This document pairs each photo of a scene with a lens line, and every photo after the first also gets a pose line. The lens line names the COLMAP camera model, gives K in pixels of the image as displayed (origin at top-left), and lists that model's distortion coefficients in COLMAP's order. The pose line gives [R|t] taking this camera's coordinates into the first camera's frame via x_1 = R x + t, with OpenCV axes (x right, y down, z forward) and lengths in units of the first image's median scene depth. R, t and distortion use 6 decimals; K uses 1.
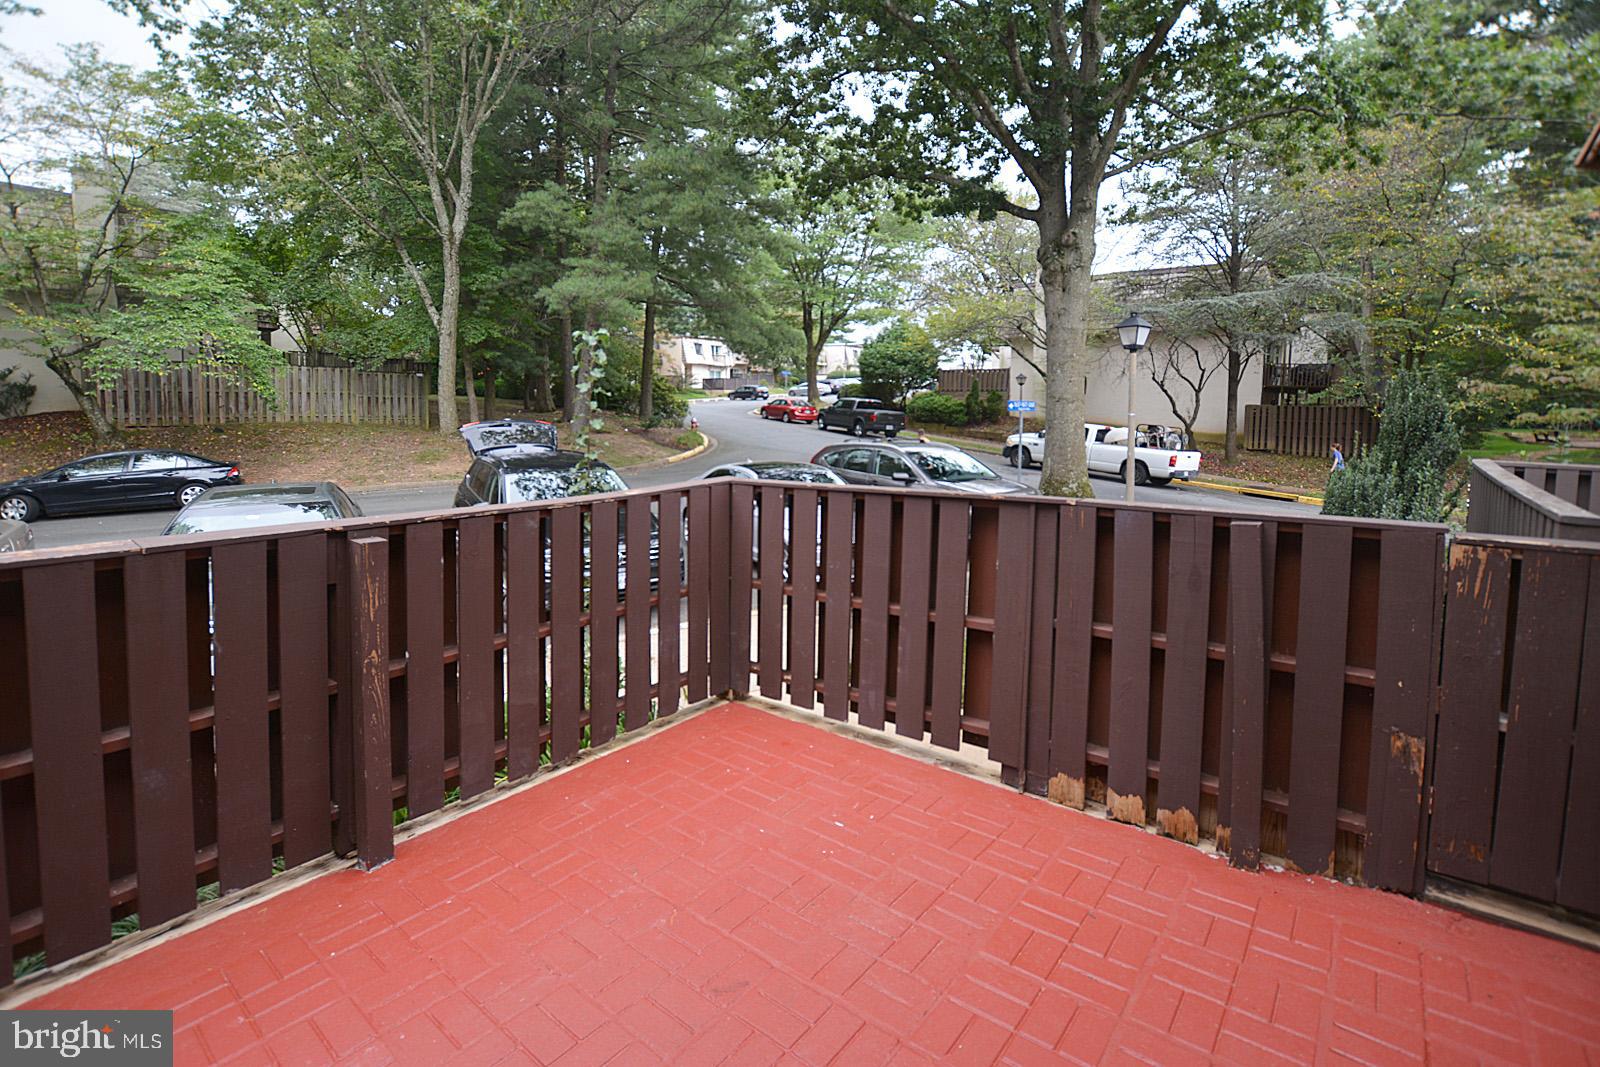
lens RADIAL K [[735.1, 0, 756.6], [0, 735.1, 462.9], [0, 0, 1]] dist [-0.004398, -0.000253]
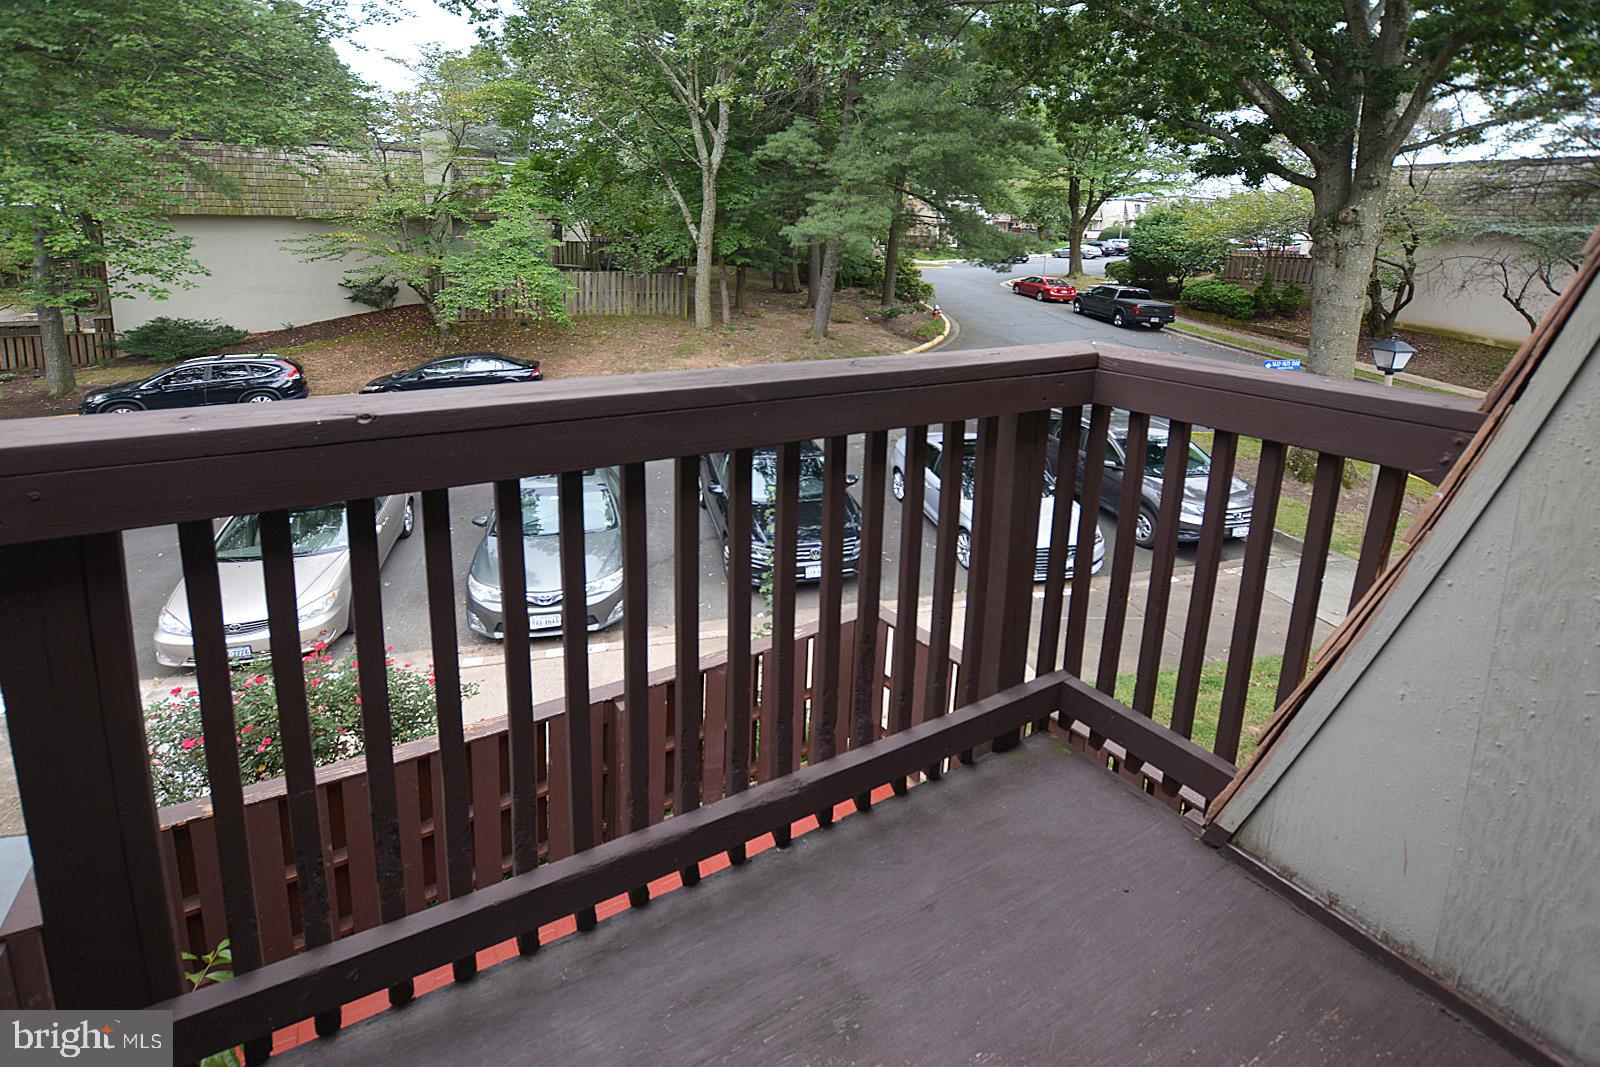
lens RADIAL K [[774.4, 0, 795.5], [0, 774.4, 383.2], [0, 0, 1]] dist [-0.002224, -0.000092]
pose [[0.956946, 0.091716, -0.275396, 0.044605], [-0.052253, 0.987700, 0.147369, -0.151950], [0.285525, -0.126634, 0.949968, -0.080764]]
